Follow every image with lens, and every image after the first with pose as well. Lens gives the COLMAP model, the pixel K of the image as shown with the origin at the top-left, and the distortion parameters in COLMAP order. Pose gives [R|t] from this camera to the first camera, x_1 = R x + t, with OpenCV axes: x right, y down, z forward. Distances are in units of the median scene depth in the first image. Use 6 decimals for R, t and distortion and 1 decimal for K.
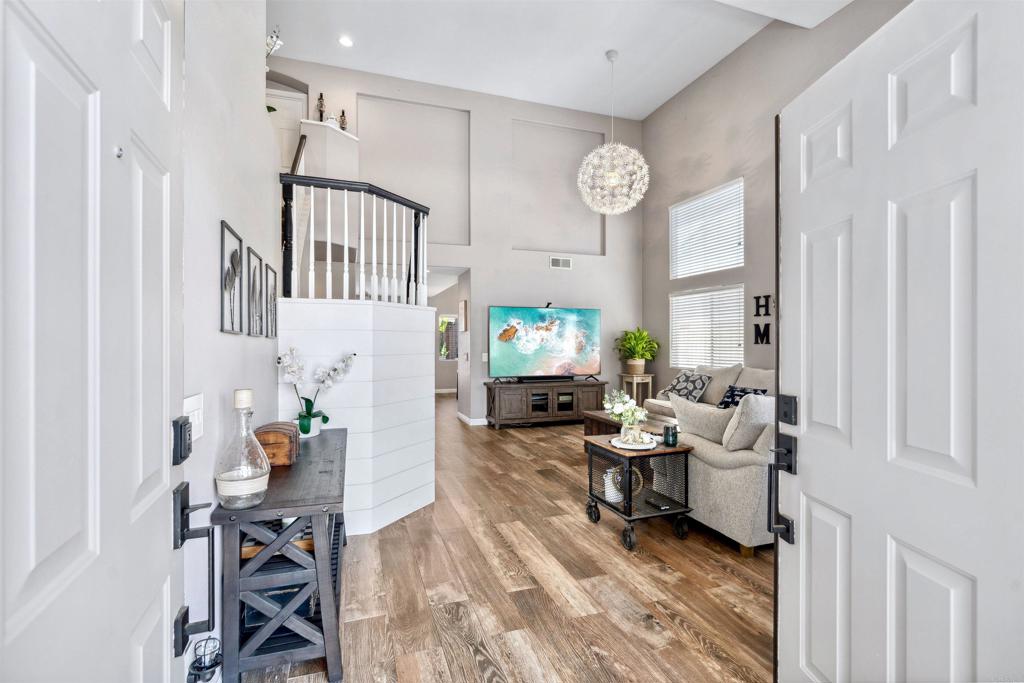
lens RADIAL K [[467.3, 0, 509.3], [0, 467.3, 339.6], [0, 0, 1]] dist [-0.007172, 0.000890]
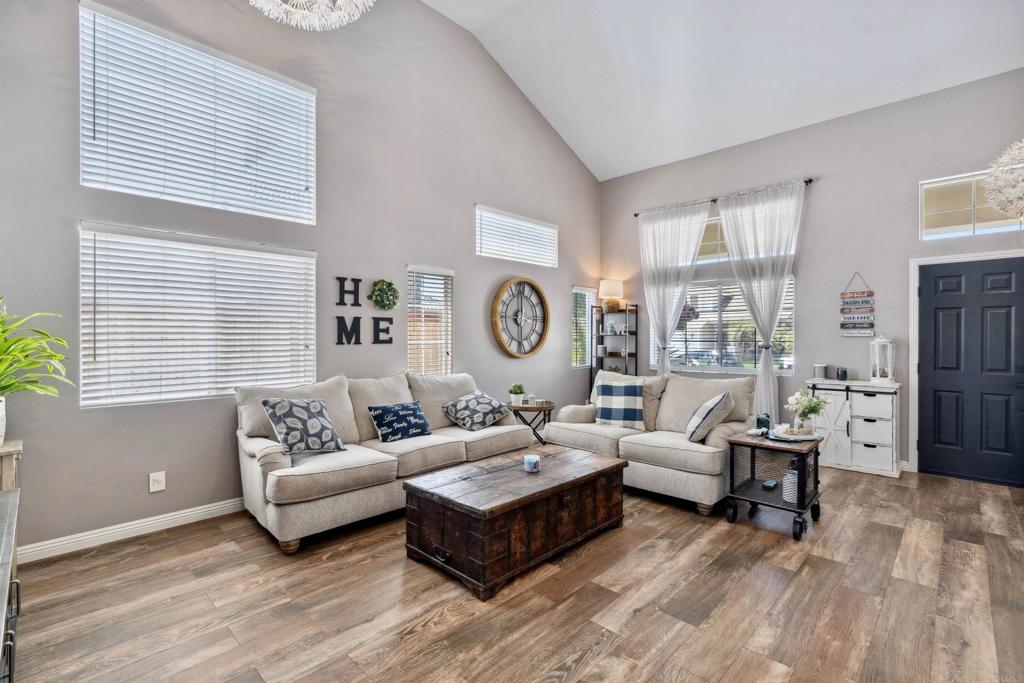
lens RADIAL K [[467.3, 0, 507.9], [0, 467.3, 343.5], [0, 0, 1]] dist [-0.007172, 0.000890]
pose [[-0.453911, -0.016308, 0.890898, -0.256070], [-0.005097, 0.999864, 0.015706, -0.005713], [-0.891032, 0.002588, -0.453933, 1.323000]]
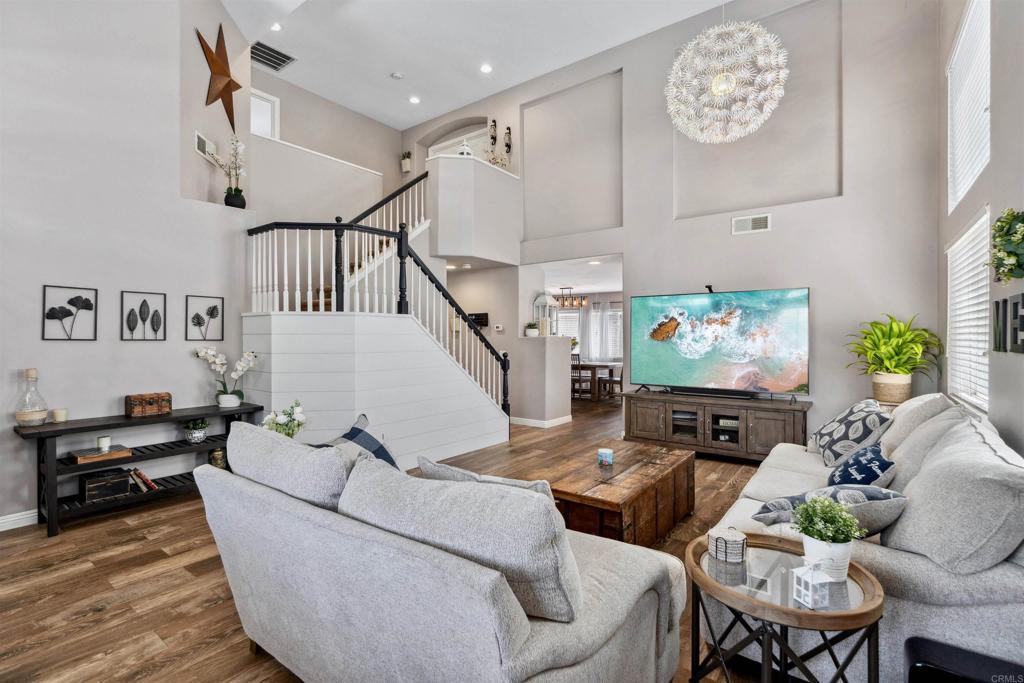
lens RADIAL K [[467.3, 0, 514.0], [0, 467.3, 339.9], [0, 0, 1]] dist [-0.007172, 0.000890]
pose [[0.567142, 0.004934, -0.823605, 0.755924], [0.005737, 0.999934, 0.009941, -0.008253], [0.823600, -0.010363, 0.567077, 0.529678]]
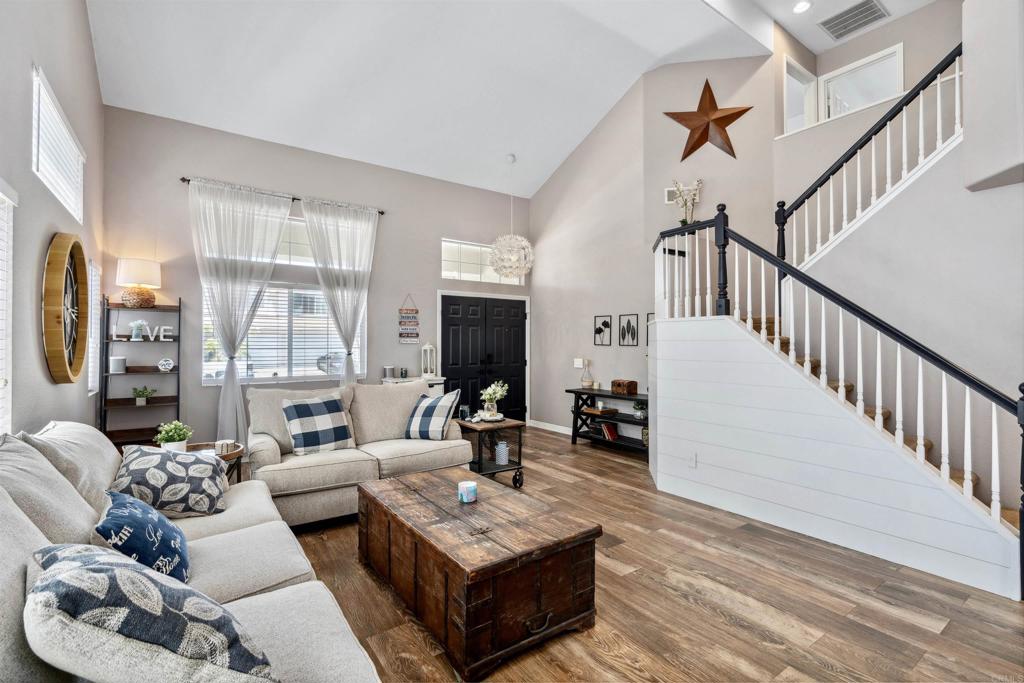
lens RADIAL K [[467.3, 0, 517.3], [0, 467.3, 343.4], [0, 0, 1]] dist [-0.007172, 0.000890]
pose [[-0.955430, -0.002618, -0.295207, 0.388202], [-0.000978, 0.999983, -0.005703, -0.001832], [0.295217, -0.005160, -0.955416, 1.538462]]
